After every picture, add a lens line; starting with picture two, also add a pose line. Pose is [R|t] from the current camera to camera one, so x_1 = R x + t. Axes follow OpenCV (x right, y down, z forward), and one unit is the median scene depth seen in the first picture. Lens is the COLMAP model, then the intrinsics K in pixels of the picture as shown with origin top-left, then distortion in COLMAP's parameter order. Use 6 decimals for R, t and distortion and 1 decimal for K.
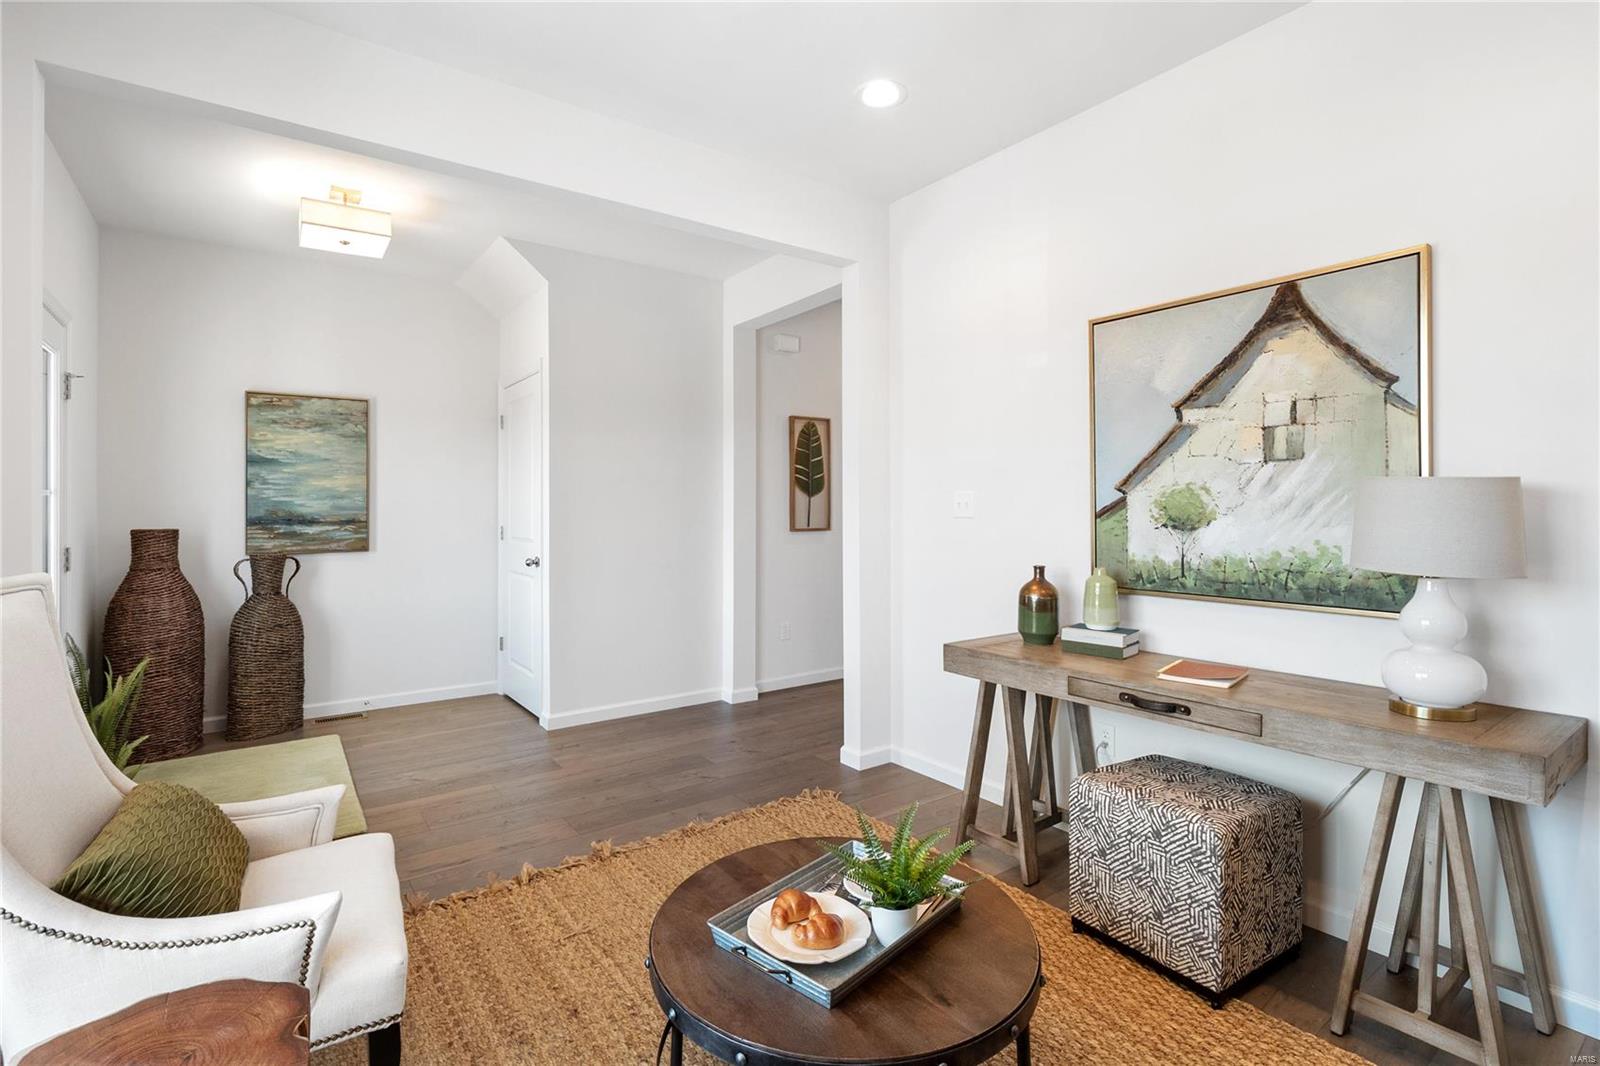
lens RADIAL K [[754.9, 0, 785.0], [0, 754.9, 501.0], [0, 0, 1]] dist [-0.001188, -0.000938]
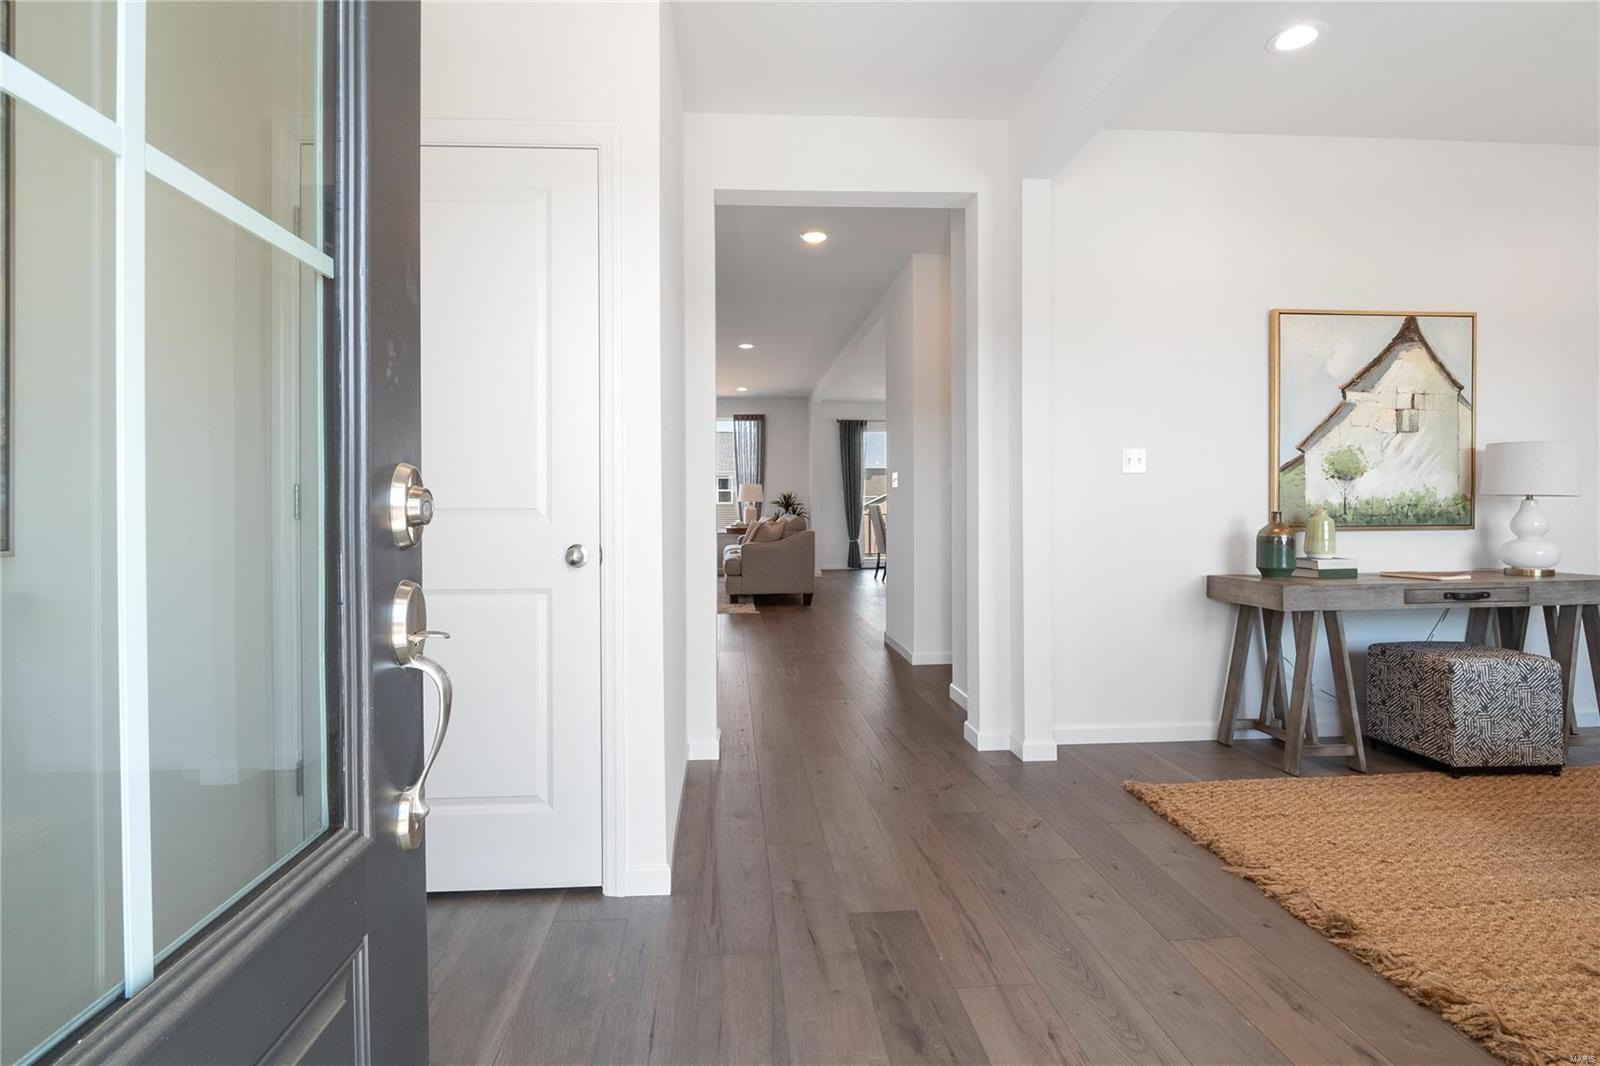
lens RADIAL K [[754.9, 0, 797.7], [0, 754.9, 520.0], [0, 0, 1]] dist [-0.001188, -0.000938]
pose [[0.510133, -0.008185, 0.860056, -1.211149], [-0.002205, 0.999939, 0.010825, 0.103723], [-0.860093, -0.007419, 0.510084, 1.214487]]
